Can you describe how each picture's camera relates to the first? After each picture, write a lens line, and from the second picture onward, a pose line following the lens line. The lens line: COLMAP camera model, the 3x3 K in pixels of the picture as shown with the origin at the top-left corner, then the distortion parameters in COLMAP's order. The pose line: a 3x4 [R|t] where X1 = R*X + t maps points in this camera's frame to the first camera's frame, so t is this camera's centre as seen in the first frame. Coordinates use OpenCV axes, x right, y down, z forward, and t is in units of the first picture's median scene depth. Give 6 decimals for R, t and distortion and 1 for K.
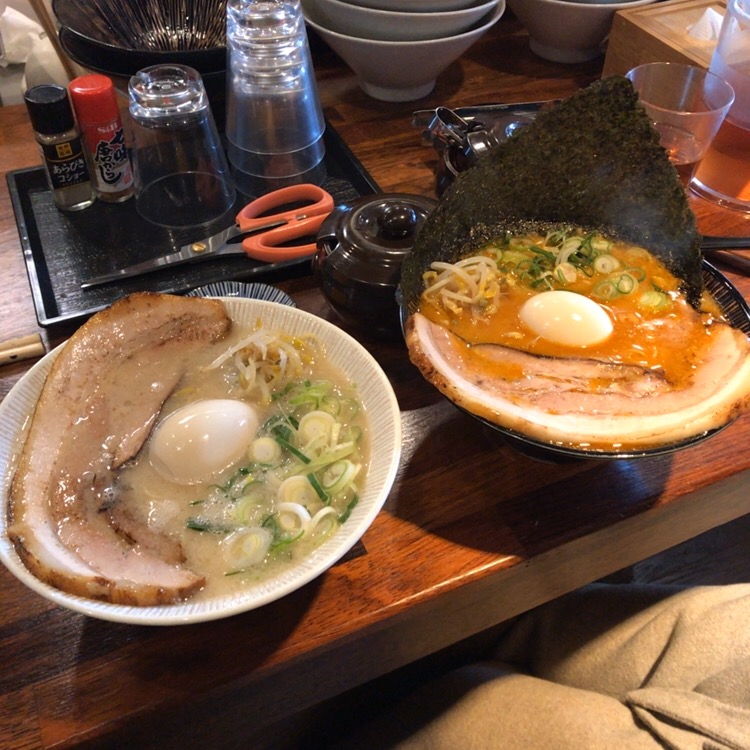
lens RADIAL K [[809.6, 0, 375.8], [0, 809.6, 374.9], [0, 0, 1]] dist [0.018712, 0.000000]
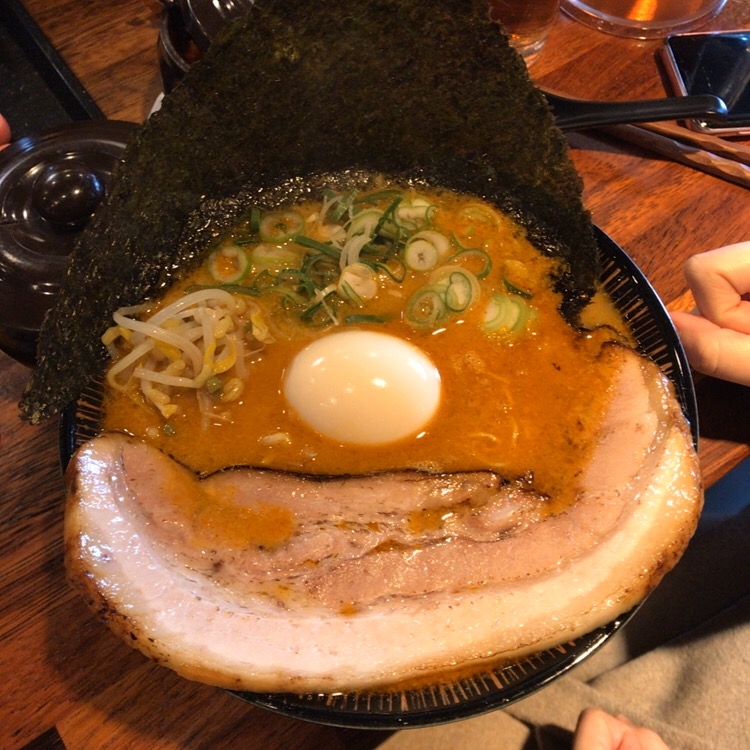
lens RADIAL K [[809.6, 0, 378.7], [0, 809.6, 370.9], [0, 0, 1]] dist [0.018712, 0.000000]
pose [[0.980101, -0.181469, 0.080440, 0.189426], [0.151655, 0.946031, 0.286402, -0.226972], [-0.128072, -0.268503, 0.954727, 0.426359]]
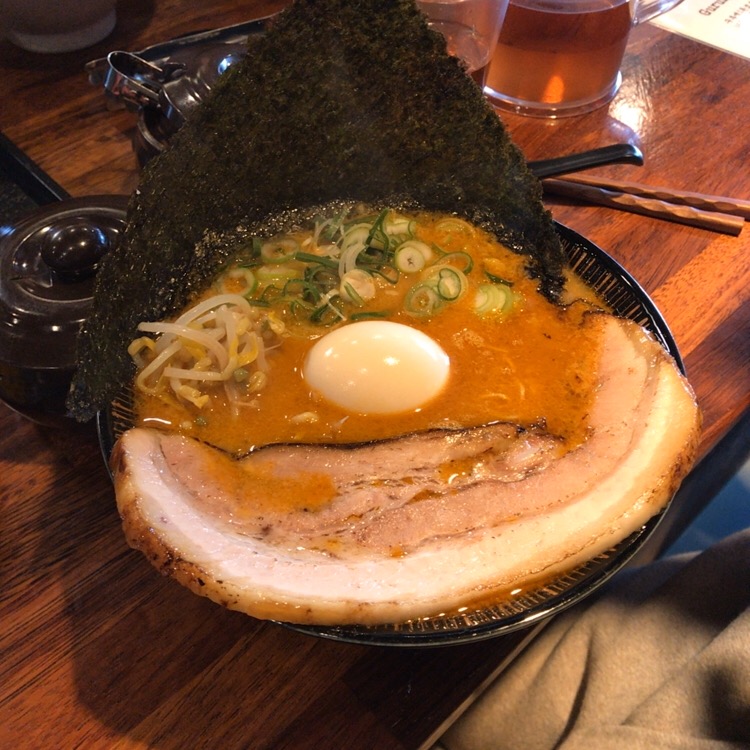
lens RADIAL K [[809.6, 0, 374.5], [0, 809.6, 379.5], [0, 0, 1]] dist [0.018712, 0.000000]
pose [[0.944029, -0.260121, 0.202847, 0.098137], [0.241074, 0.963790, 0.113987, -0.122773], [-0.225152, -0.058706, 0.972553, 0.372312]]
